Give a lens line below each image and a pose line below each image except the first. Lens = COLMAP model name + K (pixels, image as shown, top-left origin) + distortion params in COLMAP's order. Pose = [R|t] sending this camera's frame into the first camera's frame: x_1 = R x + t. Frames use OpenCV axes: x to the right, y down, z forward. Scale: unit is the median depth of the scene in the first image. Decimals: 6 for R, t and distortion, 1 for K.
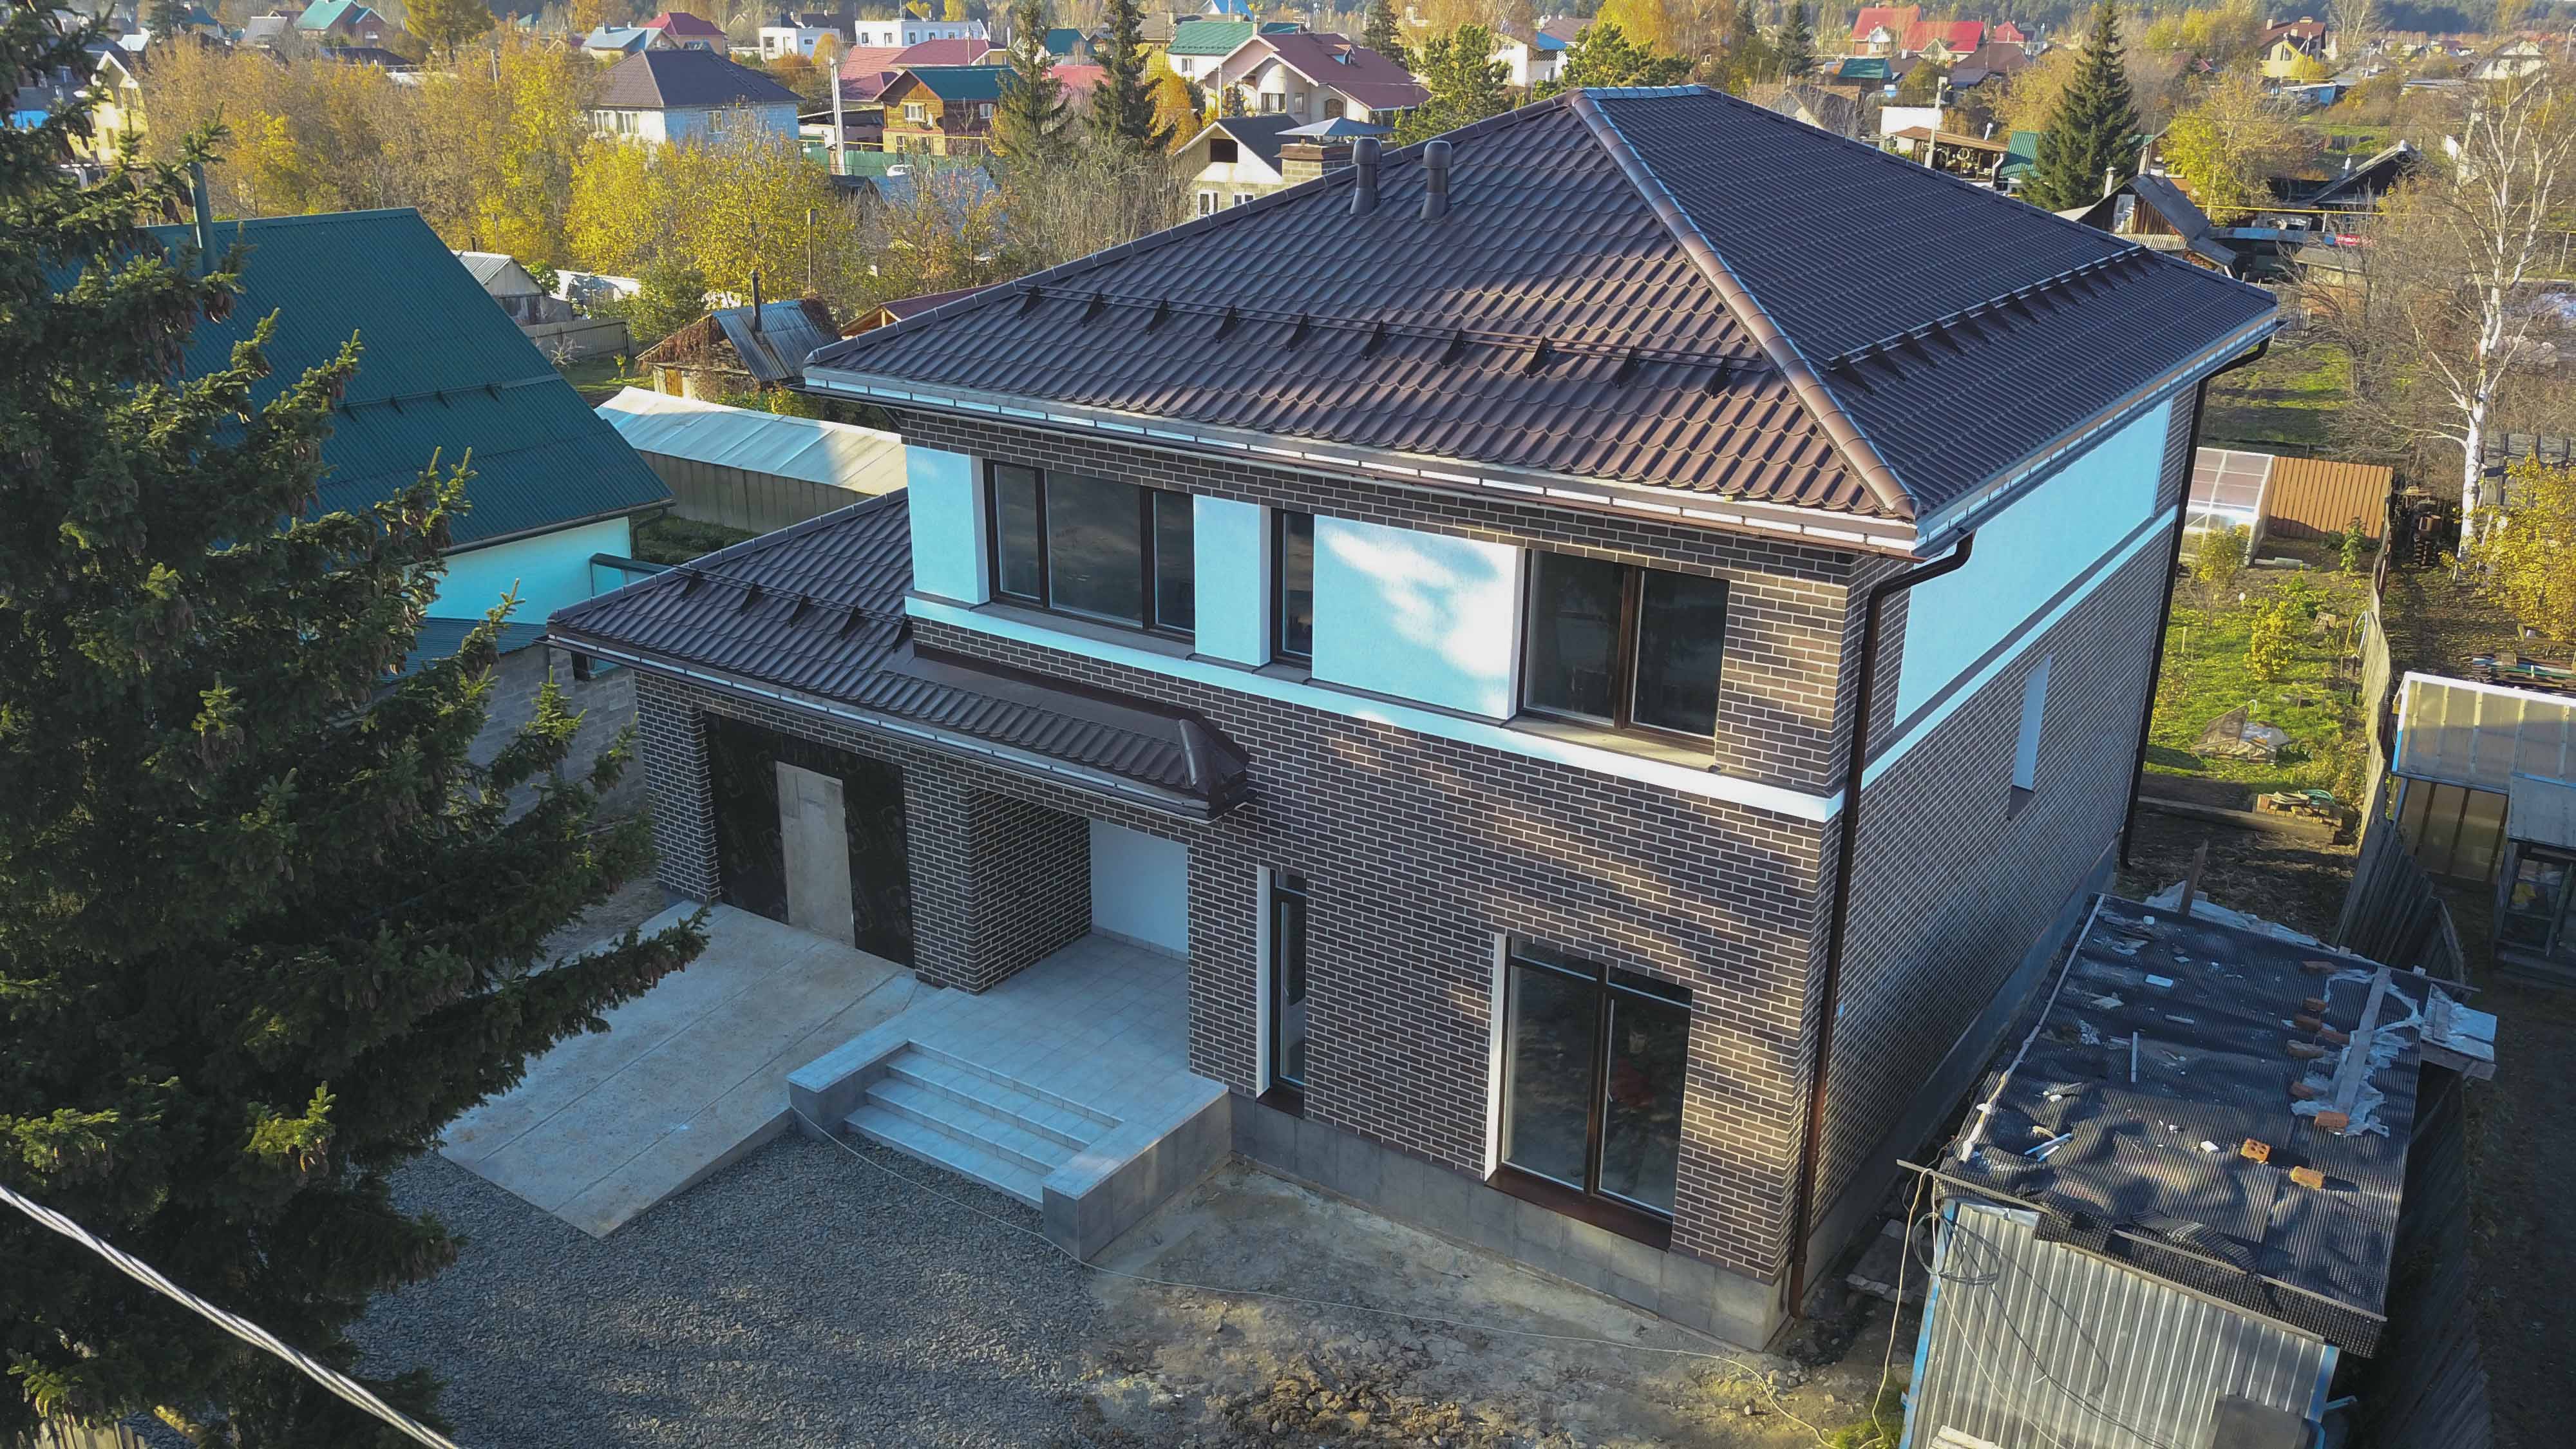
lens RADIAL K [[1991.8, 0, 1296.7], [0, 1991.8, 718.5], [0, 0, 1]] dist [0.012393, 0.000505]
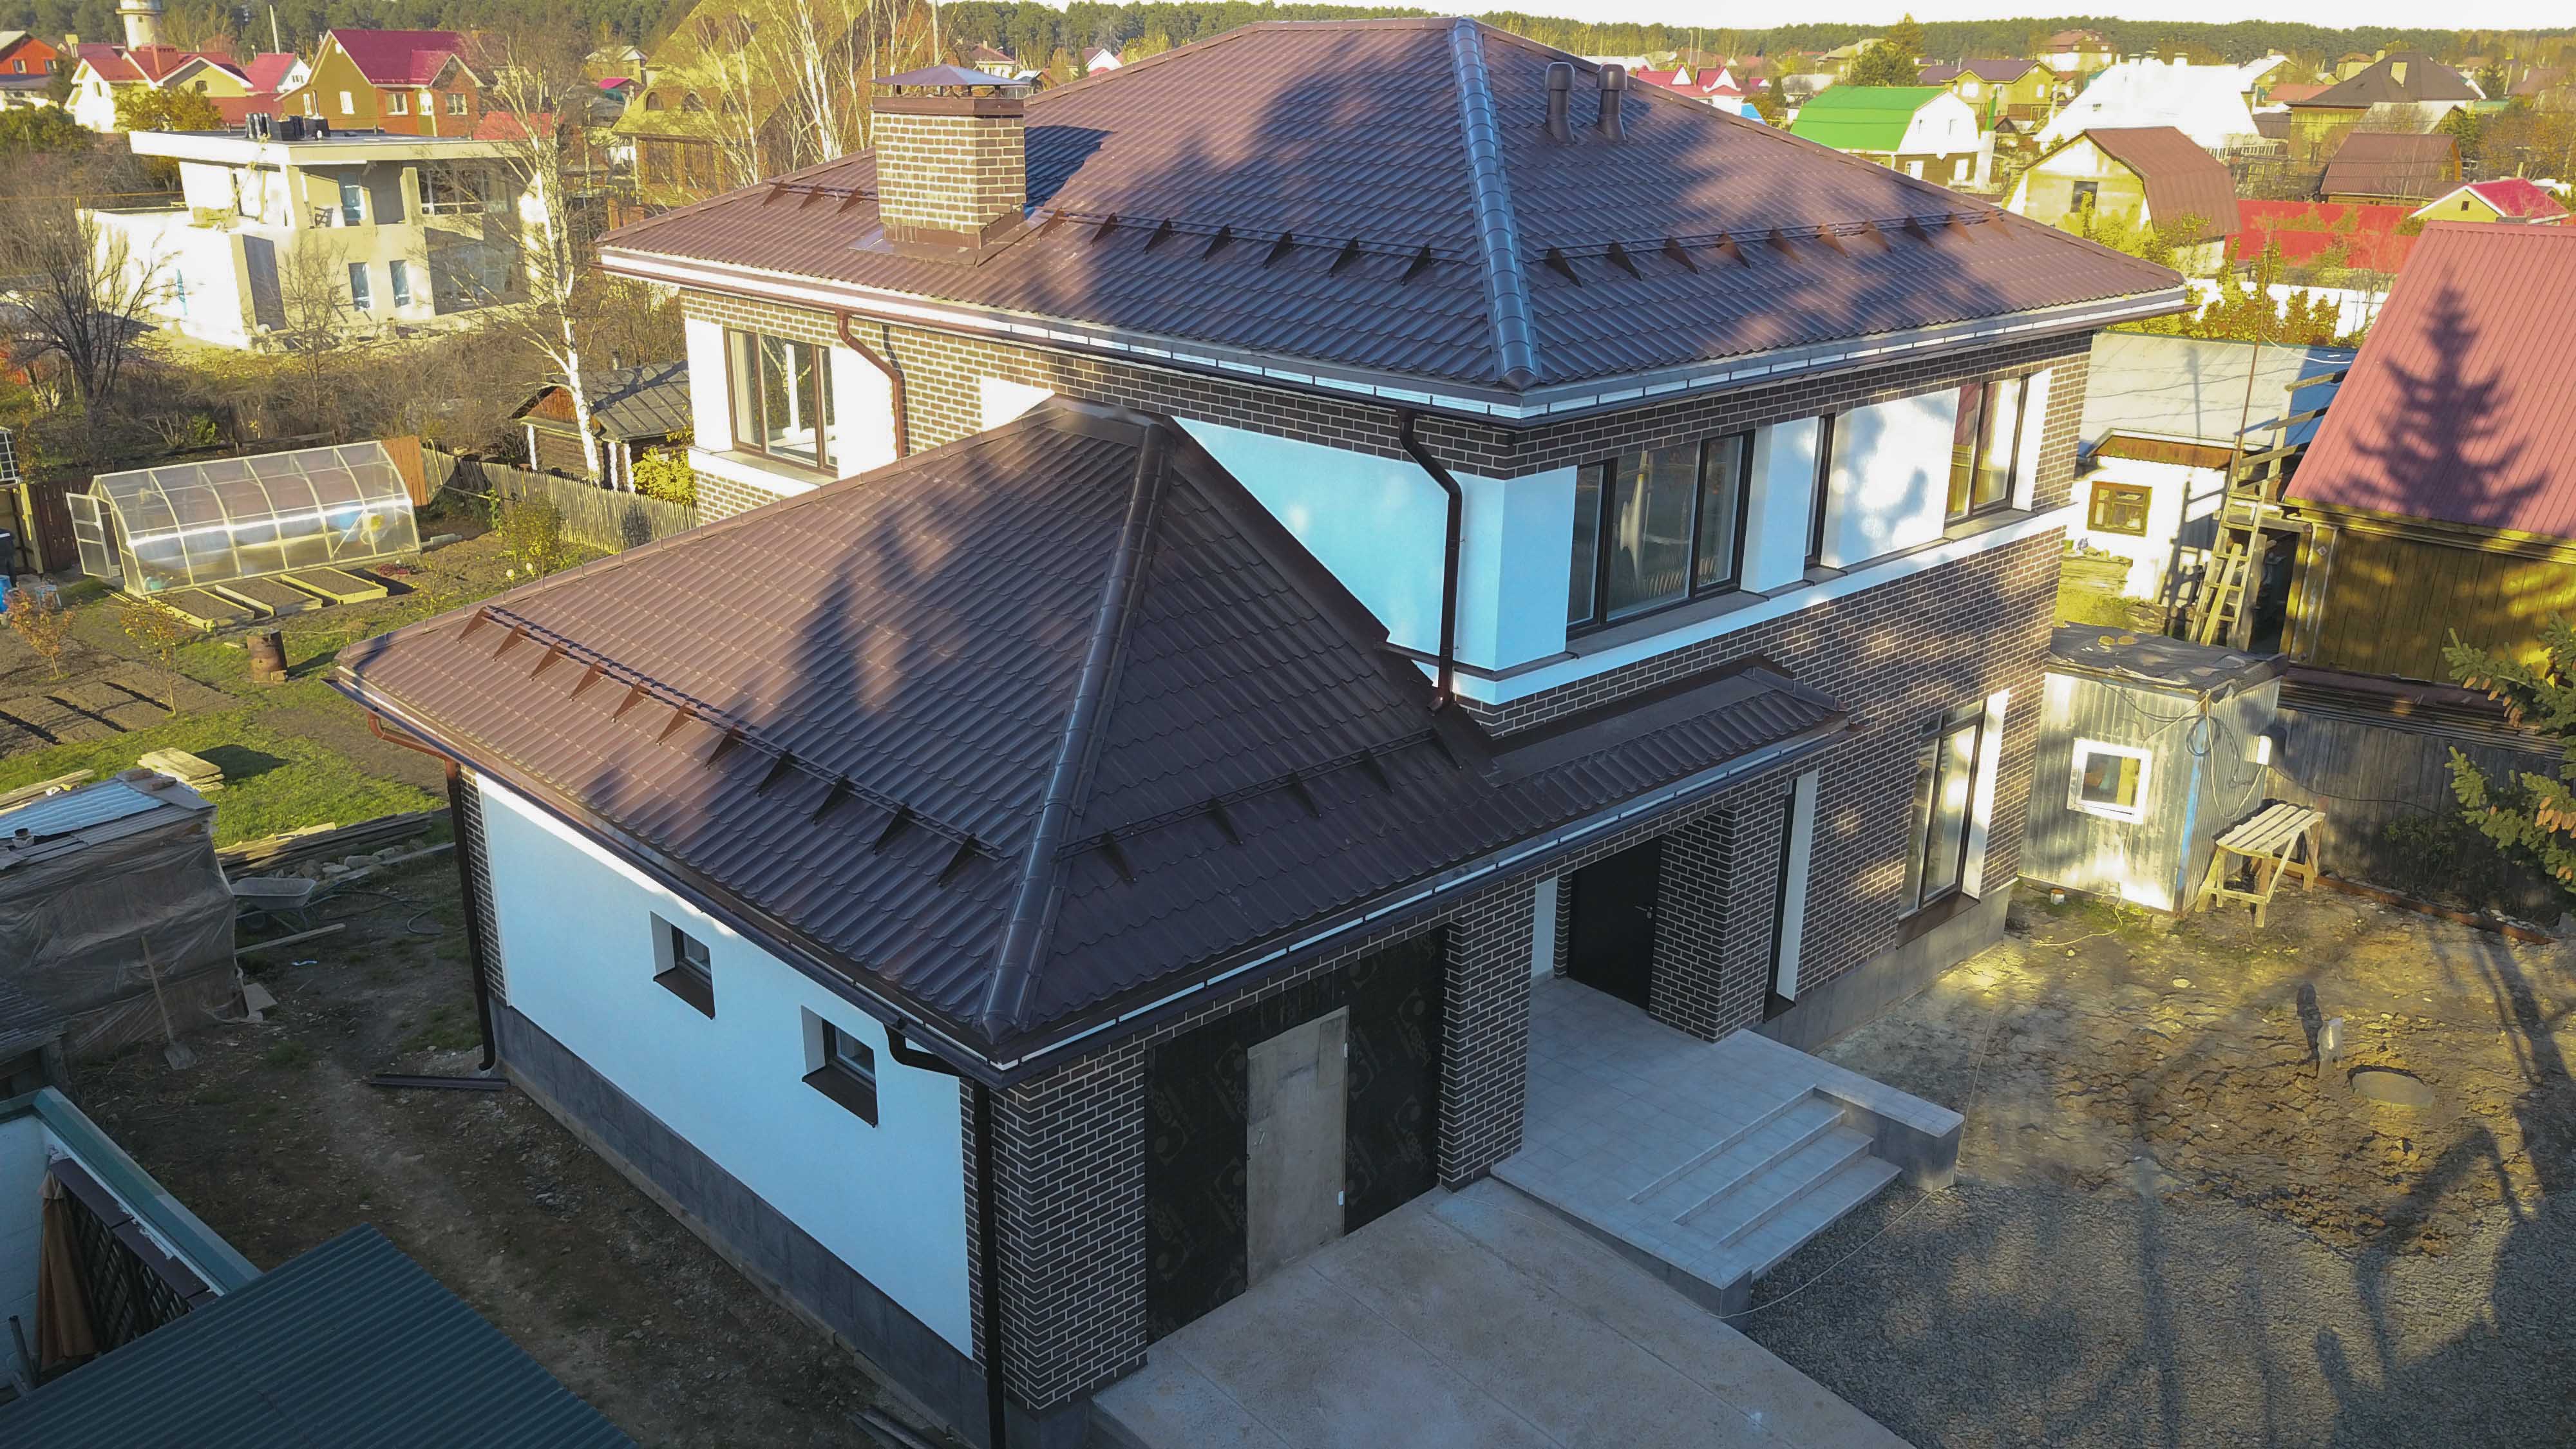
lens RADIAL K [[2028.8, 0, 1329.0], [0, 2028.8, 730.5], [0, 0, 1]] dist [-0.078572, 0.154445]
pose [[0.208979, -0.305187, 0.929080, -0.877728], [0.336749, 0.914410, 0.224623, -0.224327], [-0.918111, 0.265925, 0.293864, 0.782073]]
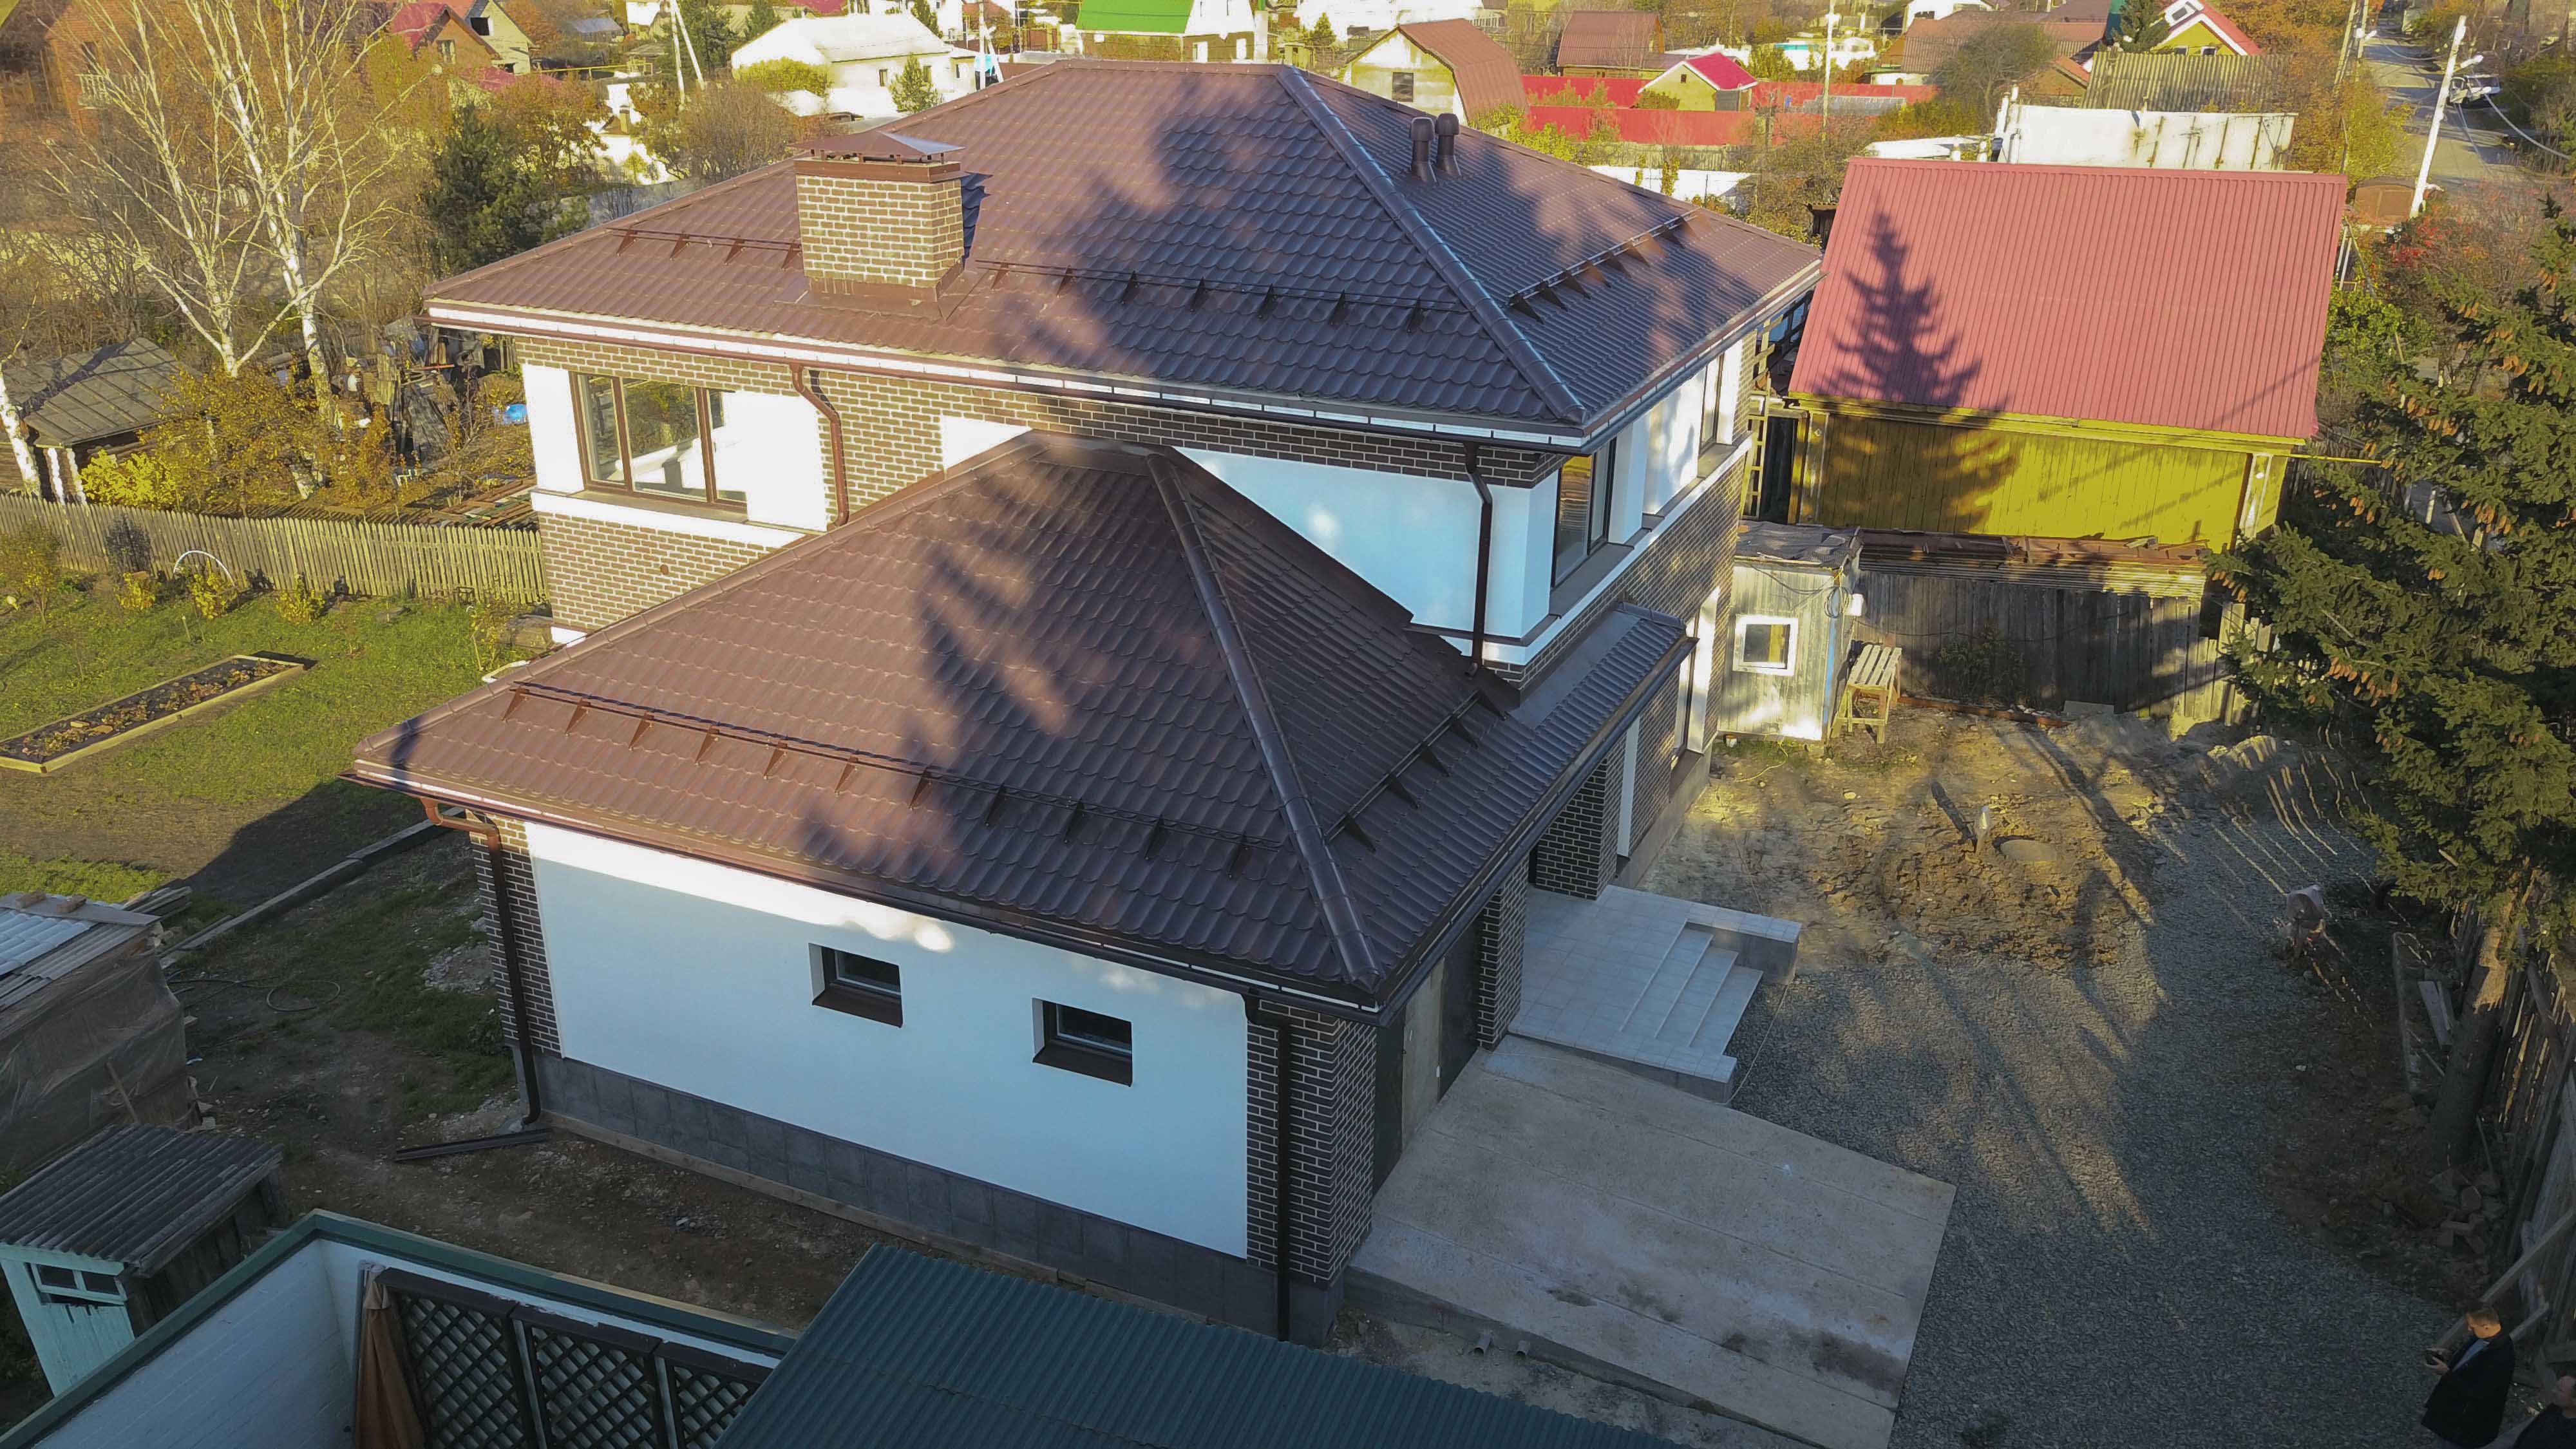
lens RADIAL K [[2005.7, 0, 1288.0], [0, 2005.7, 724.5], [0, 0, 1]] dist [0.000432, 0.006497]
pose [[-0.154575, -0.367742, 0.916991, -1.011899], [0.344641, 0.849774, 0.398882, -0.424522], [-0.925921, 0.377690, -0.004614, 1.051013]]
